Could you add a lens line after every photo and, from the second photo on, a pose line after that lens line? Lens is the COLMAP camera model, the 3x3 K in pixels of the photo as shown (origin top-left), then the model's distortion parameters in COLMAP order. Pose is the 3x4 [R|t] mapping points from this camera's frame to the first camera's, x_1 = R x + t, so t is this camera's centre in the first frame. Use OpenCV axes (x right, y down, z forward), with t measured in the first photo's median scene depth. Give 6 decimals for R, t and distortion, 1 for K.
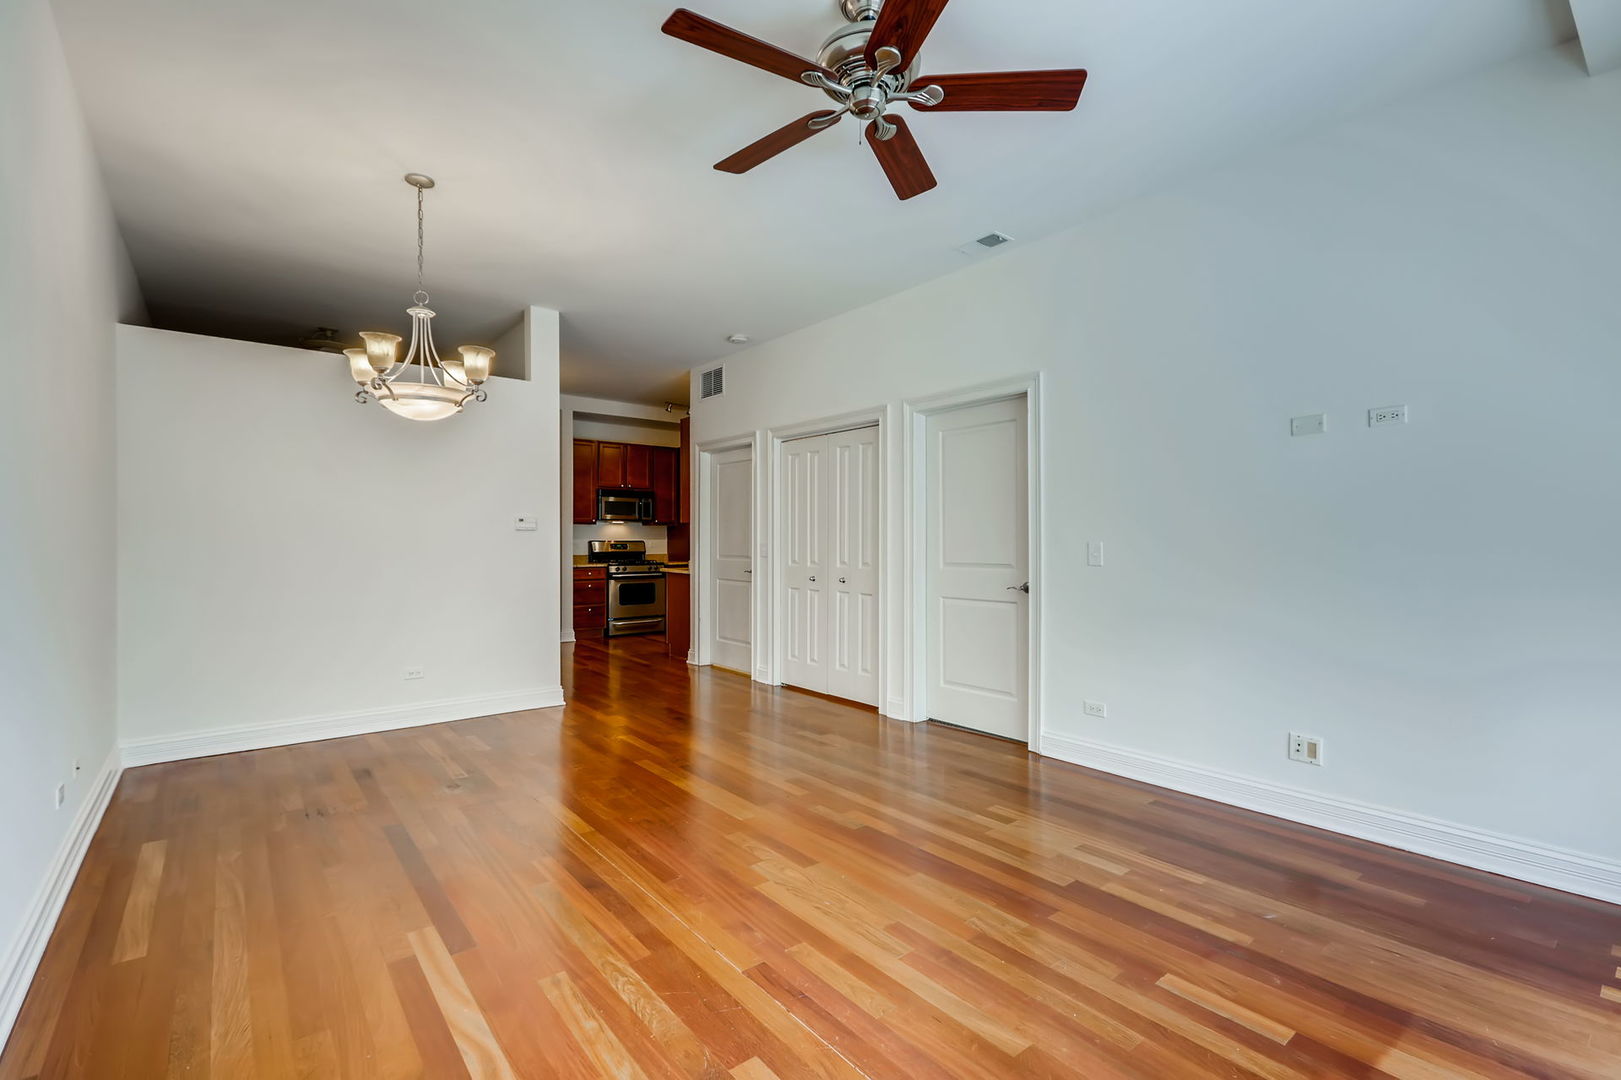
lens RADIAL K [[731.2, 0, 807.5], [0, 731.2, 546.3], [0, 0, 1]] dist [0.010817, -0.000624]
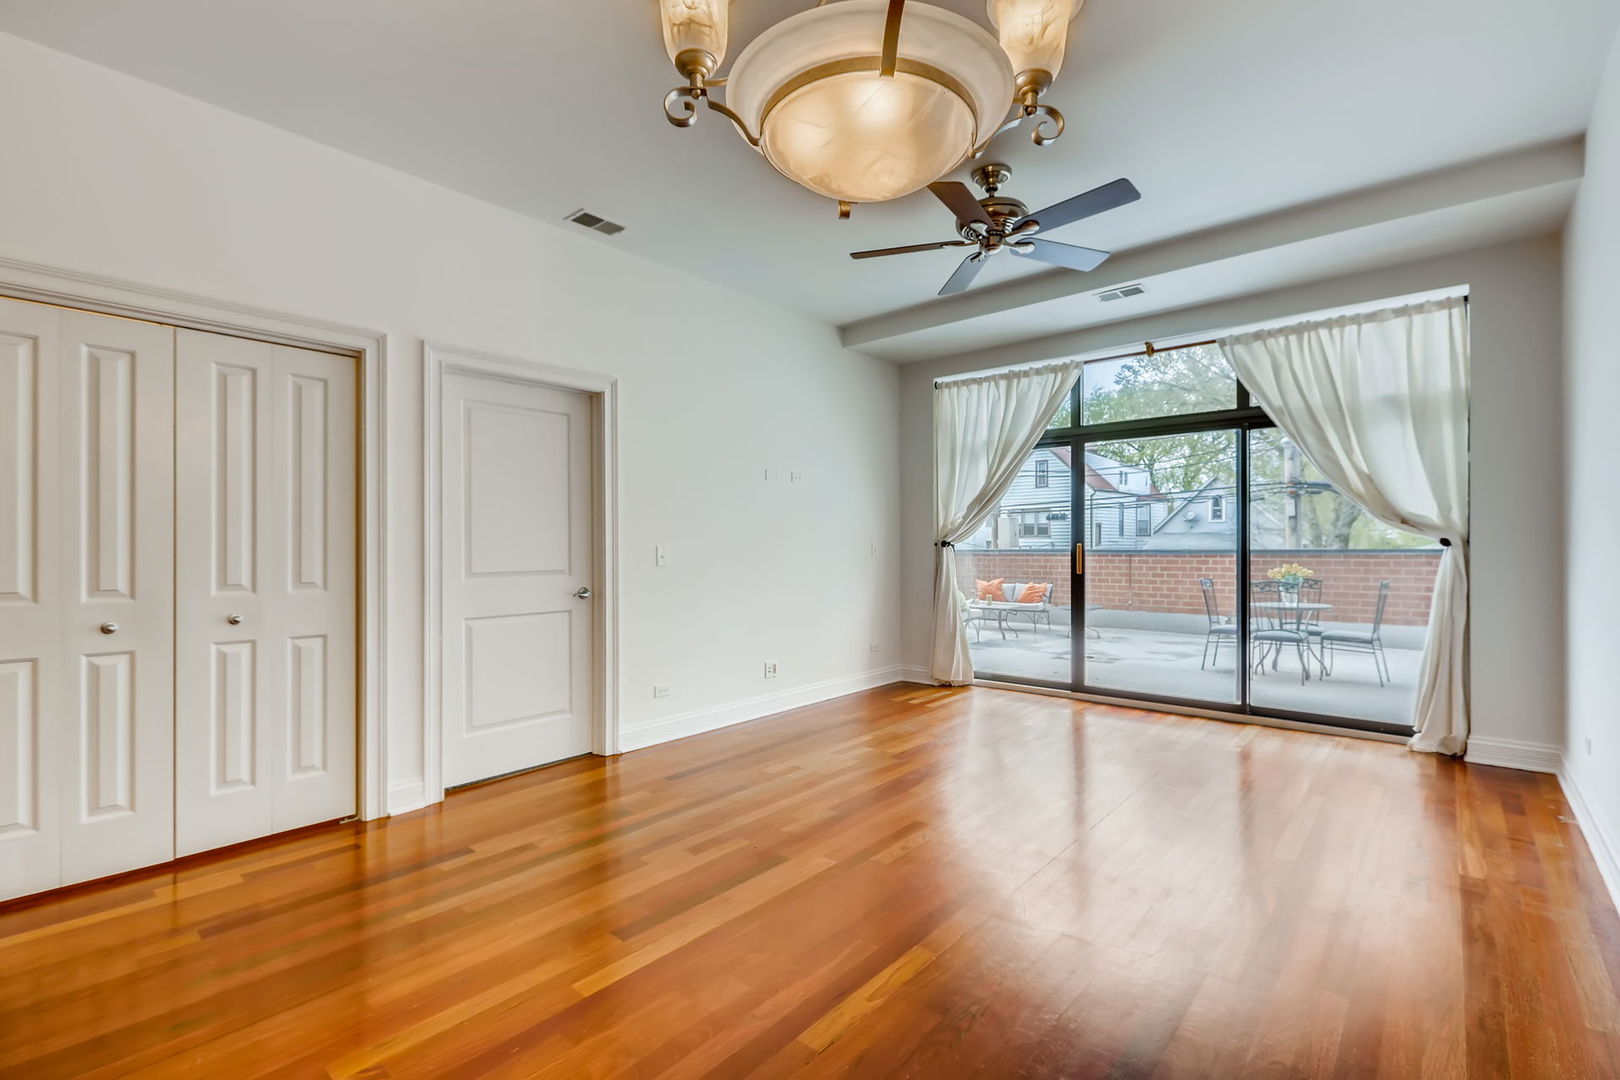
lens RADIAL K [[730.7, 0, 809.6], [0, 730.7, 542.6], [0, 0, 1]] dist [0.010817, -0.000624]
pose [[-0.191757, 0.005474, 0.981427, -0.702658], [0.008930, 0.999953, -0.003833, -0.004368], [-0.981402, 0.008030, -0.191796, 0.888368]]
